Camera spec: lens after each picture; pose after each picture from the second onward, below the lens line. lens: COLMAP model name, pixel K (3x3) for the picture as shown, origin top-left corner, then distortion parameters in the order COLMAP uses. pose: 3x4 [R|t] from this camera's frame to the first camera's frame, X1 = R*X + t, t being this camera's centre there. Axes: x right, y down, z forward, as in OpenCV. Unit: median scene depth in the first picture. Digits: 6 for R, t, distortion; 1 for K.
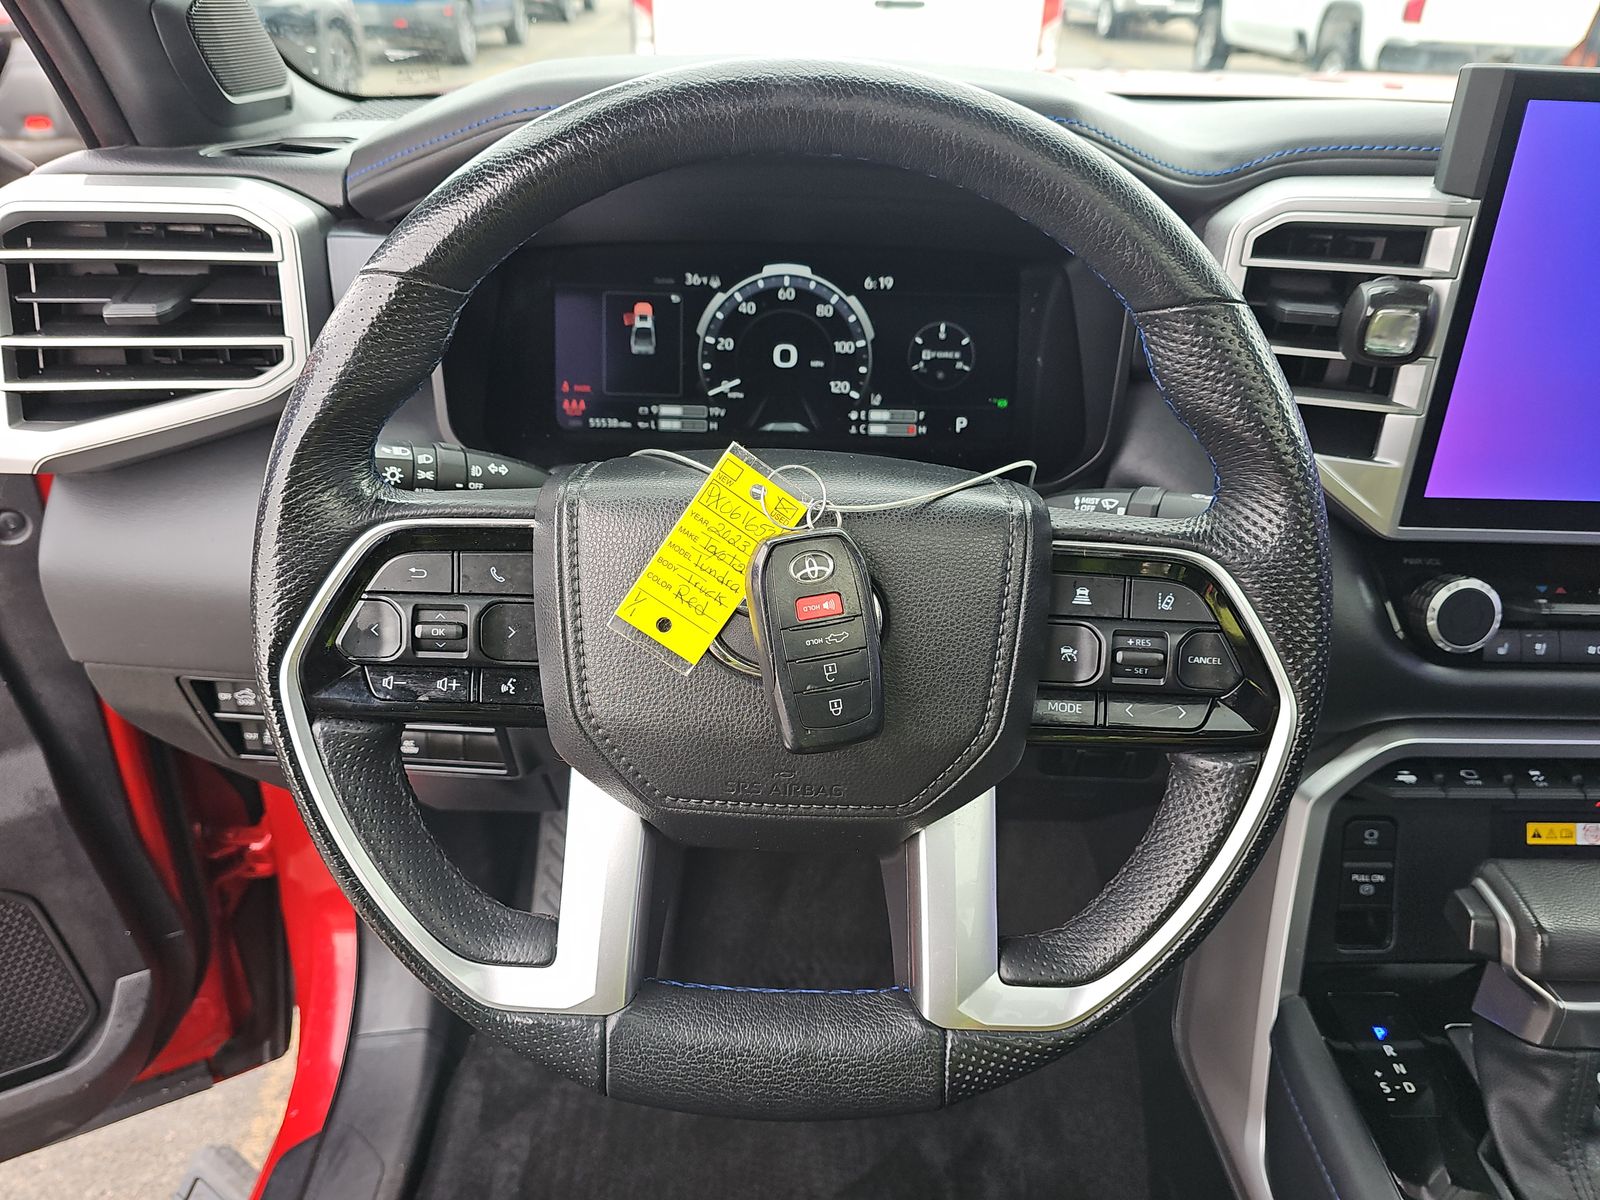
lens RADIAL K [[1088.9, 0, 809.6], [0, 1088.9, 640.6], [0, 0, 1]] dist [0.011410, -0.001701]
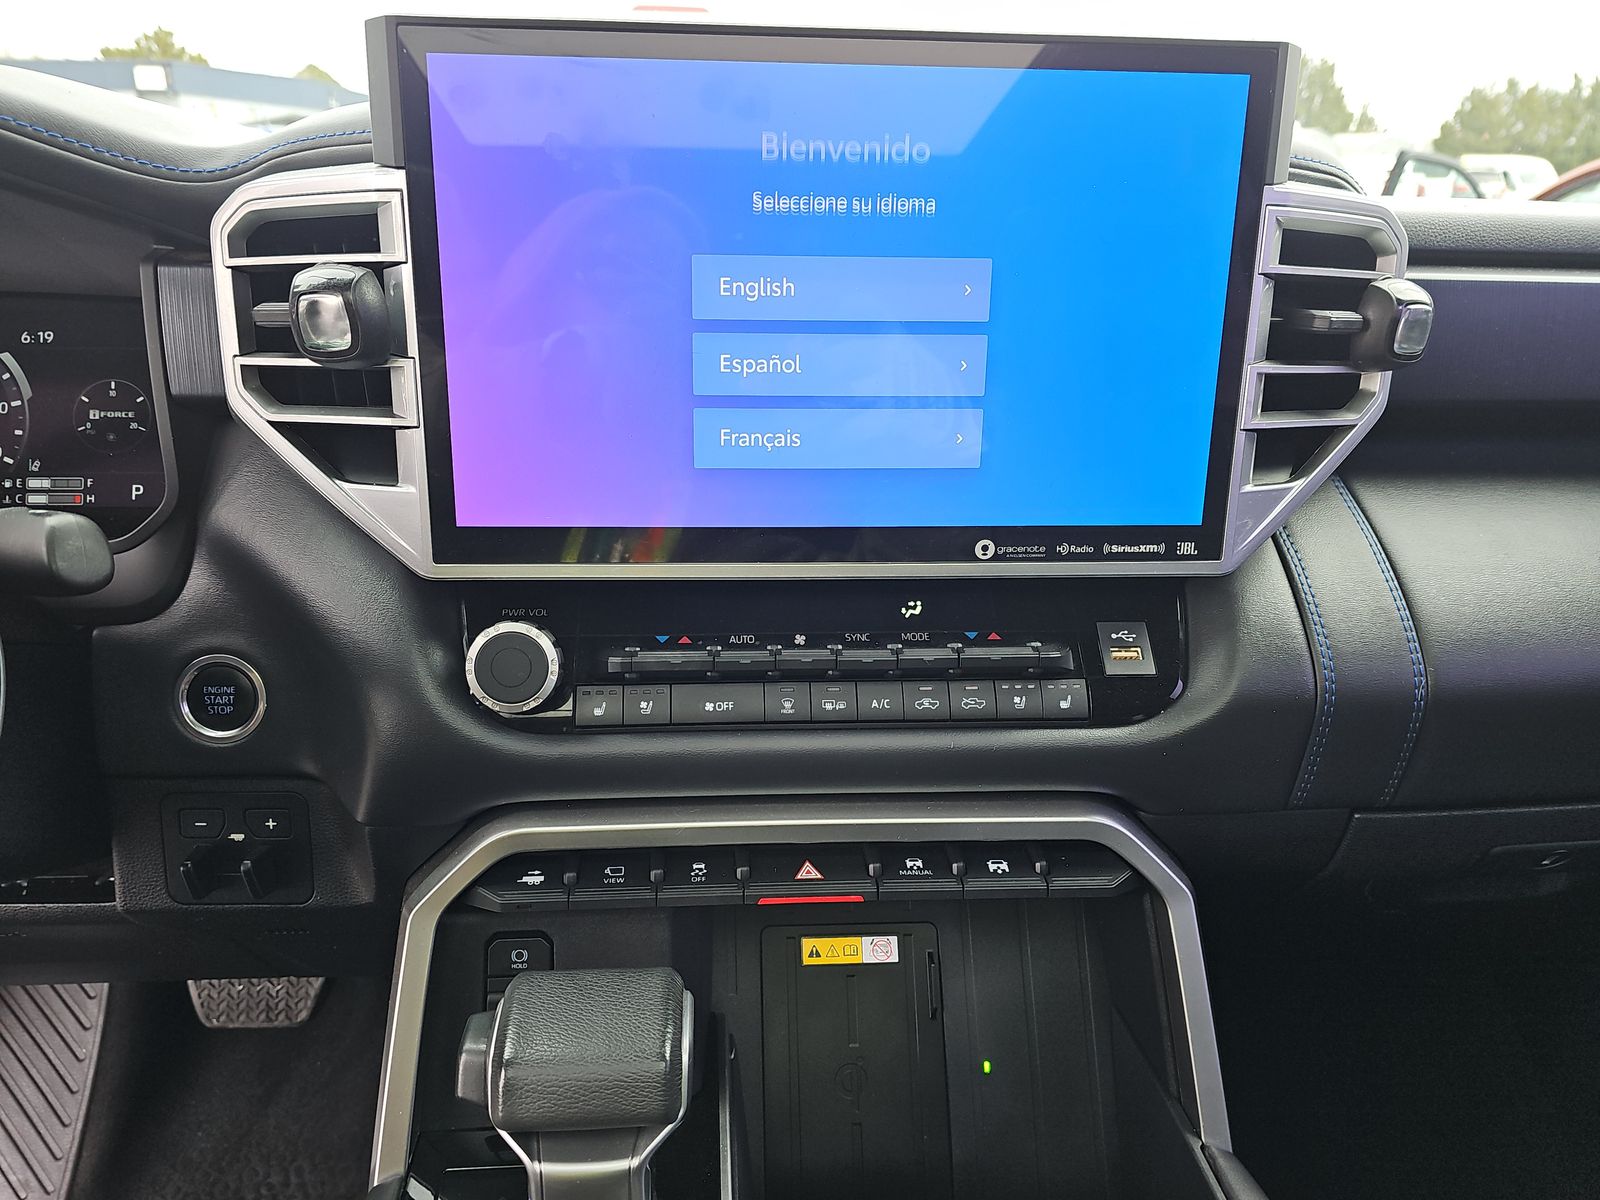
lens RADIAL K [[1088.9, 0, 795.9], [0, 1088.9, 614.1], [0, 0, 1]] dist [0.011410, -0.001701]
pose [[0.998357, -0.028227, 0.049868, 0.621232], [0.037240, 0.981030, -0.190246, 0.082872], [-0.043552, 0.191790, 0.980469, 0.145079]]
